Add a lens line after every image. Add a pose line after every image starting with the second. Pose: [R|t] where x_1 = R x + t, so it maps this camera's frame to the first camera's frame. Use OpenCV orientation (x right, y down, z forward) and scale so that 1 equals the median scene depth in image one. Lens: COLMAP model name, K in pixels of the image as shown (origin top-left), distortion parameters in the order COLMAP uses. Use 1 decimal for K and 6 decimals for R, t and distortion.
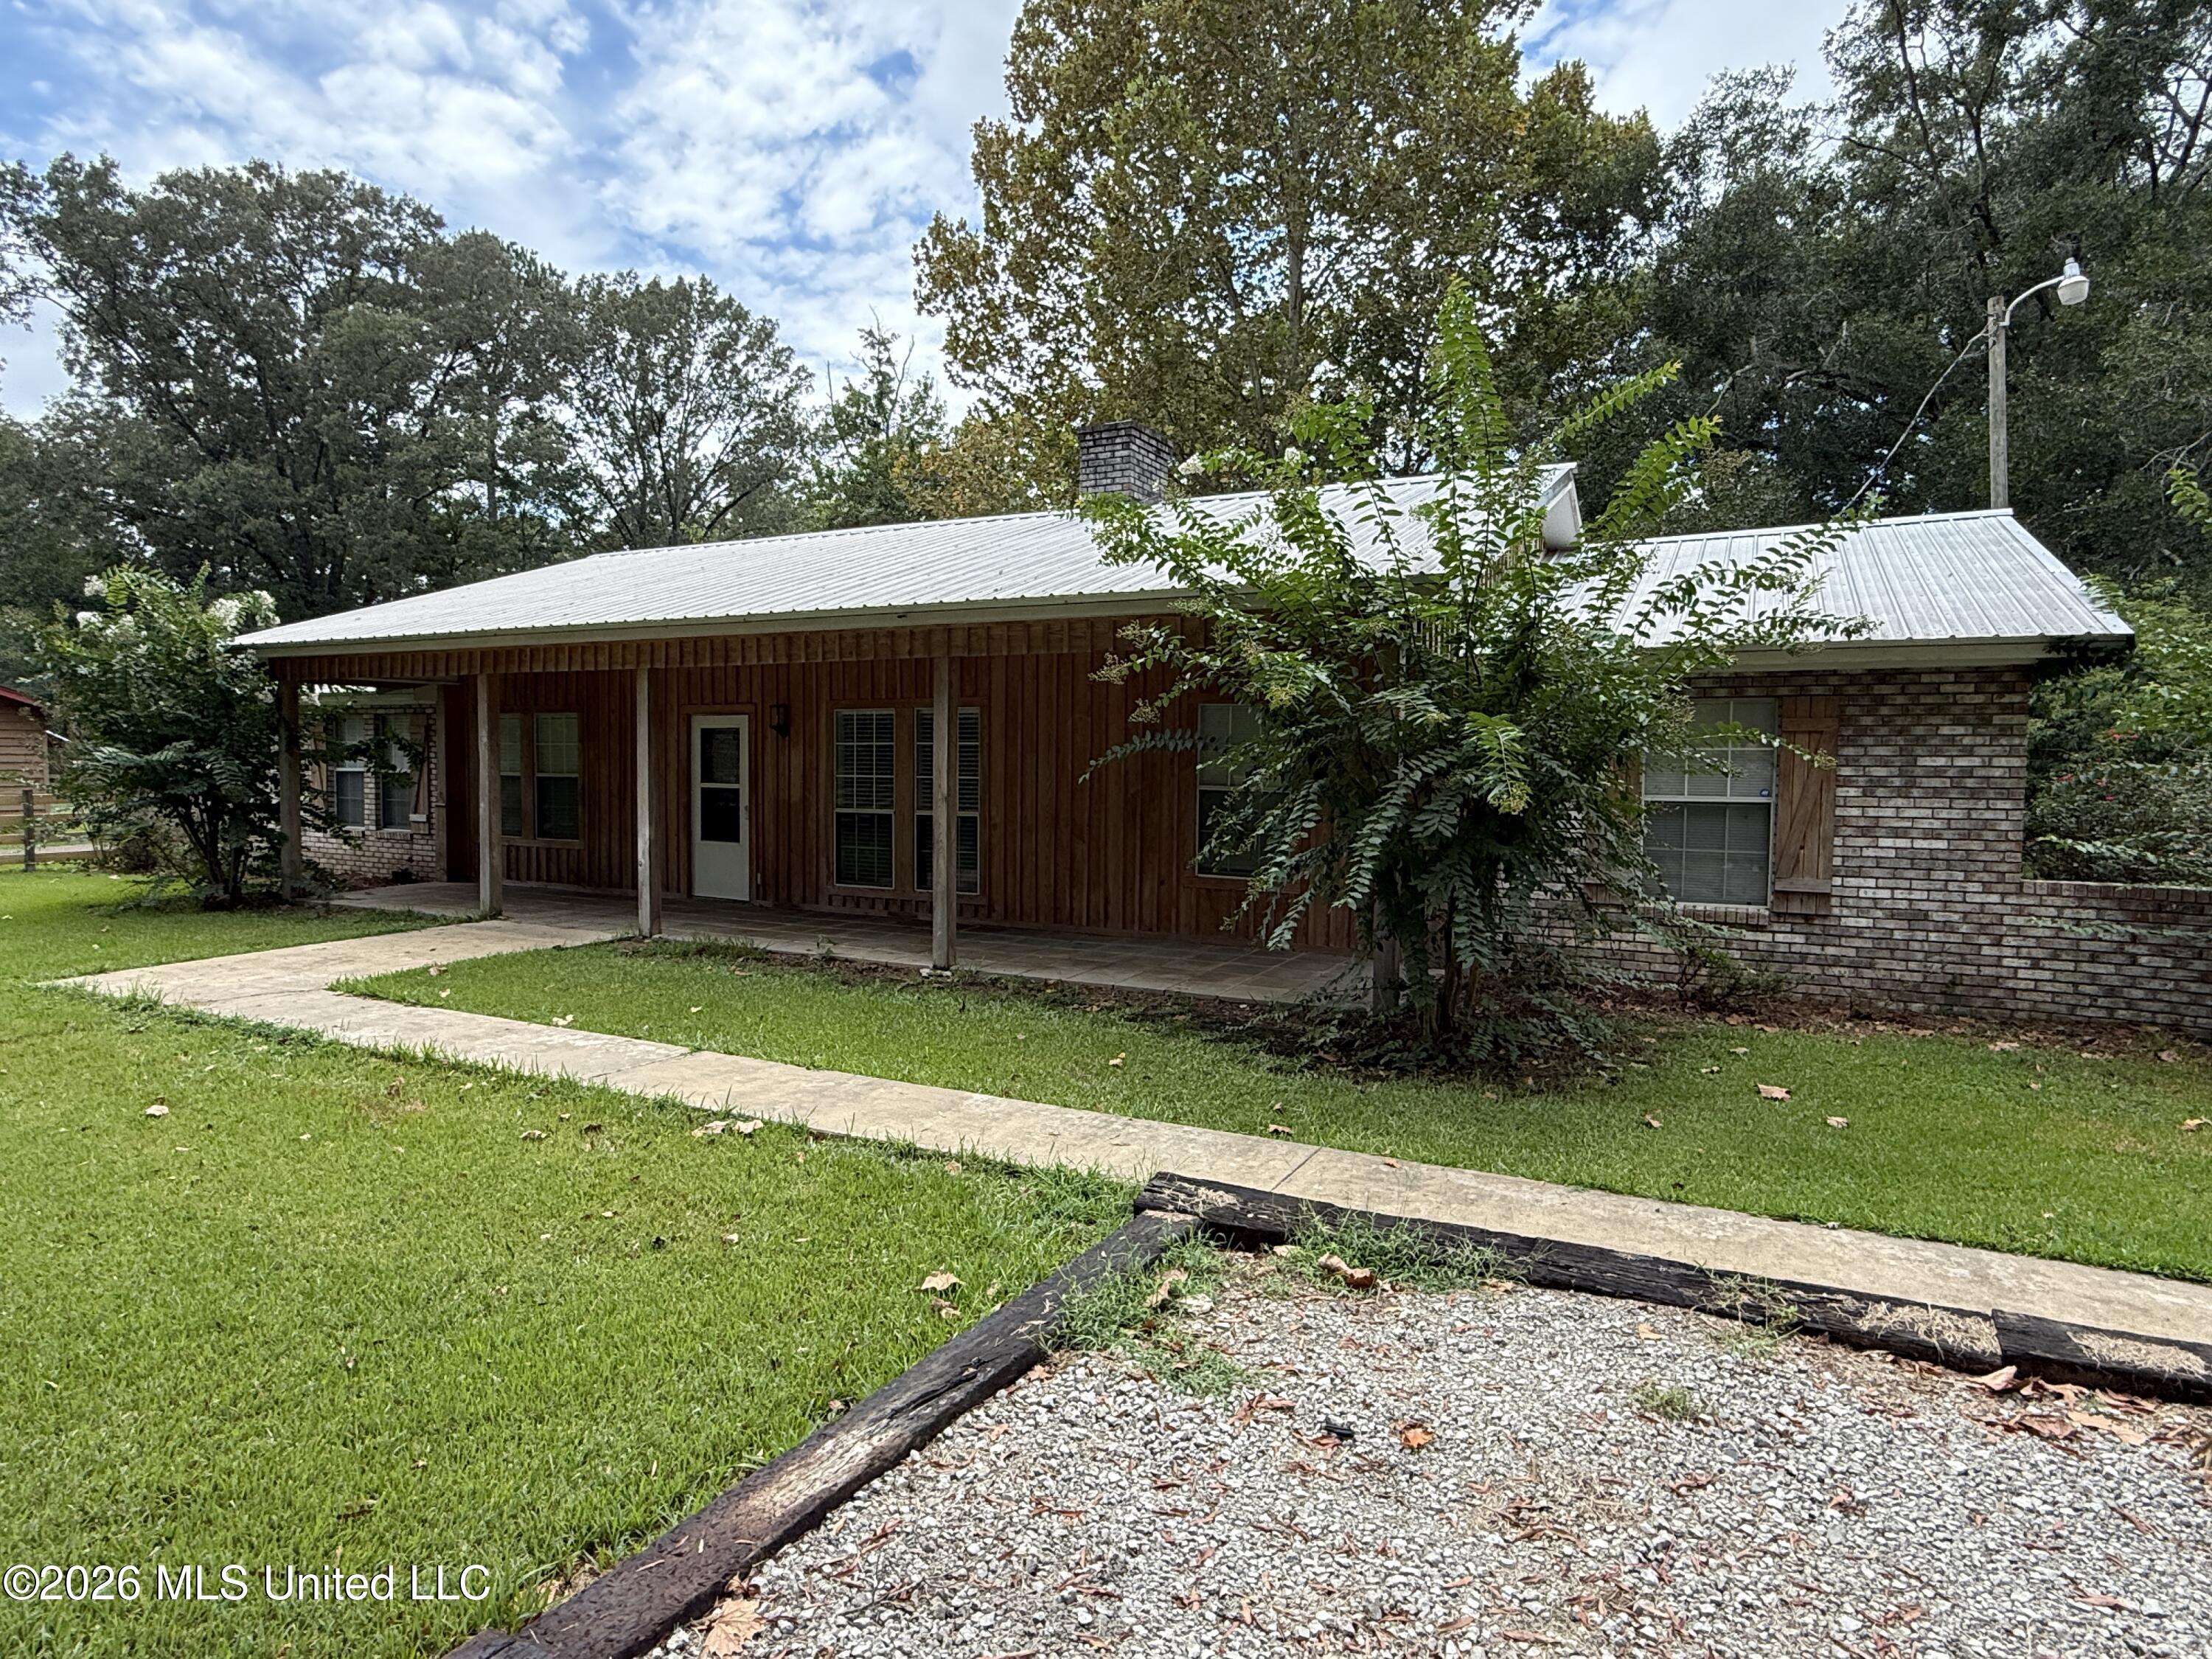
lens RADIAL K [[1226.7, 0, 1106.0], [0, 1226.7, 829.5], [0, 0, 1]] dist [0.000995, 0.000648]
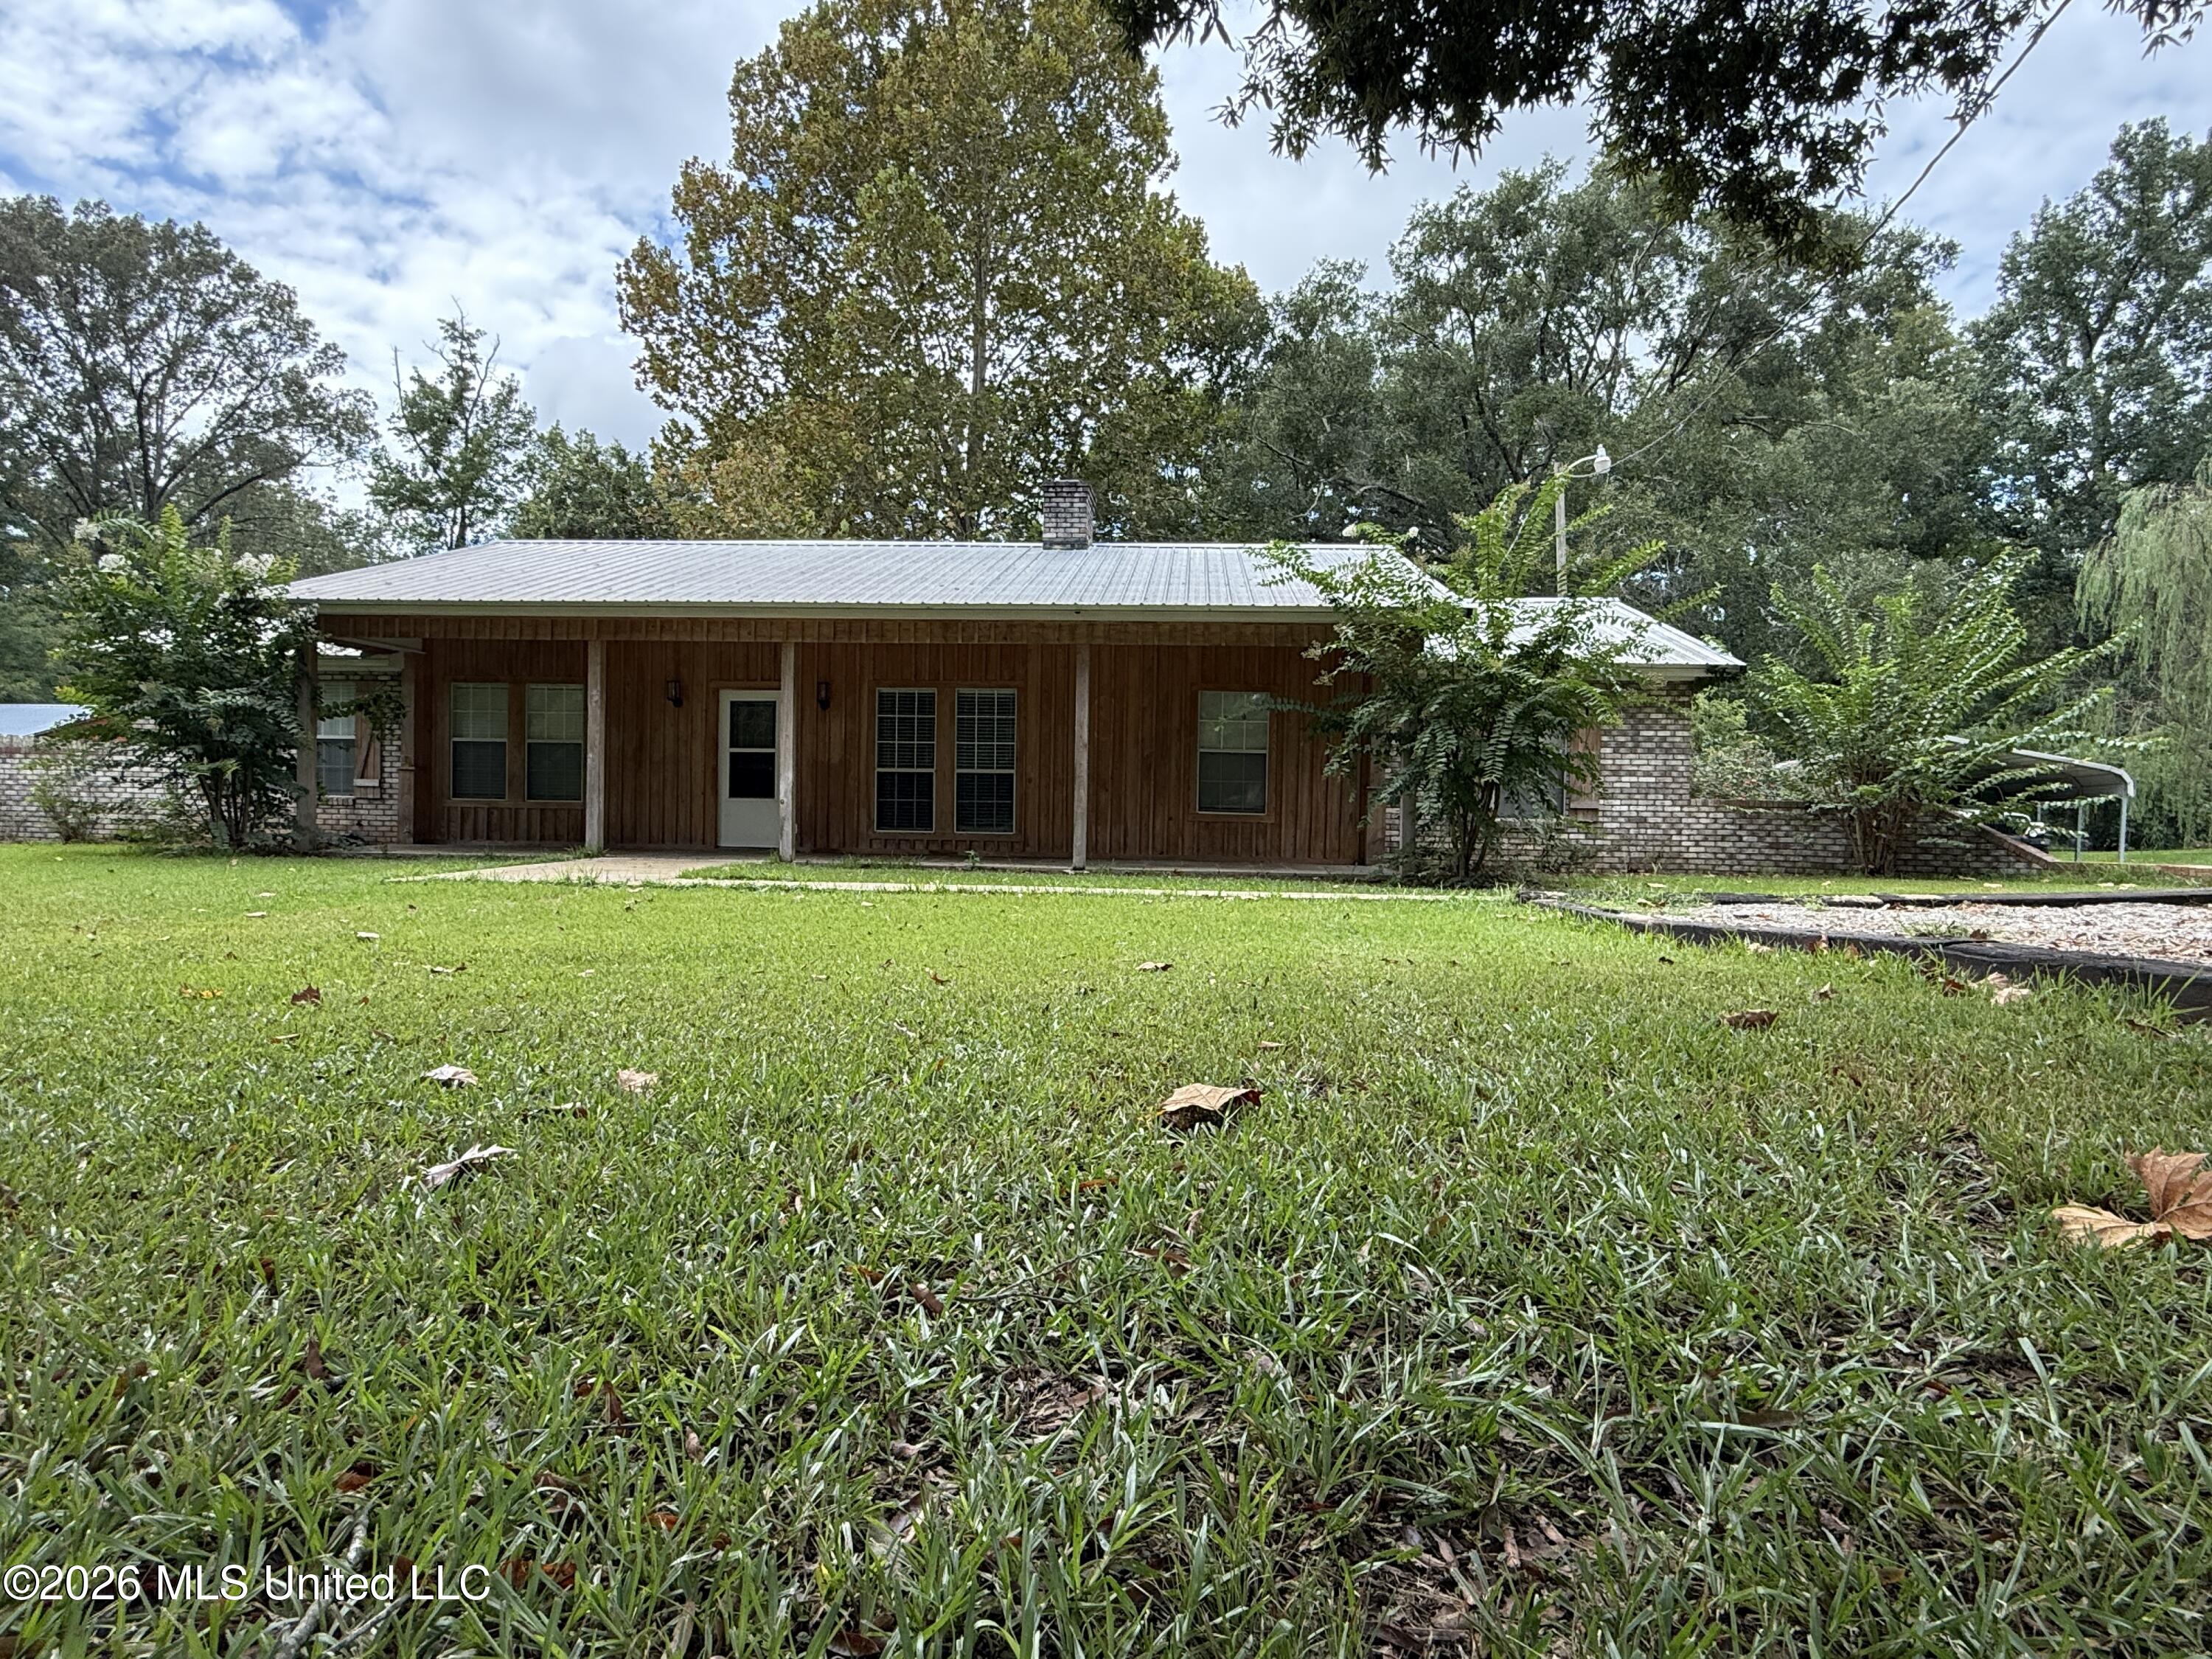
lens RADIAL K [[1226.7, 0, 1106.0], [0, 1226.7, 829.5], [0, 0, 1]] dist [0.000995, 0.000648]
pose [[0.918153, 0.001416, 0.396224, -0.202010], [0.013032, 0.999345, -0.033769, 0.035889], [-0.396012, 0.036169, 0.917533, -0.086215]]
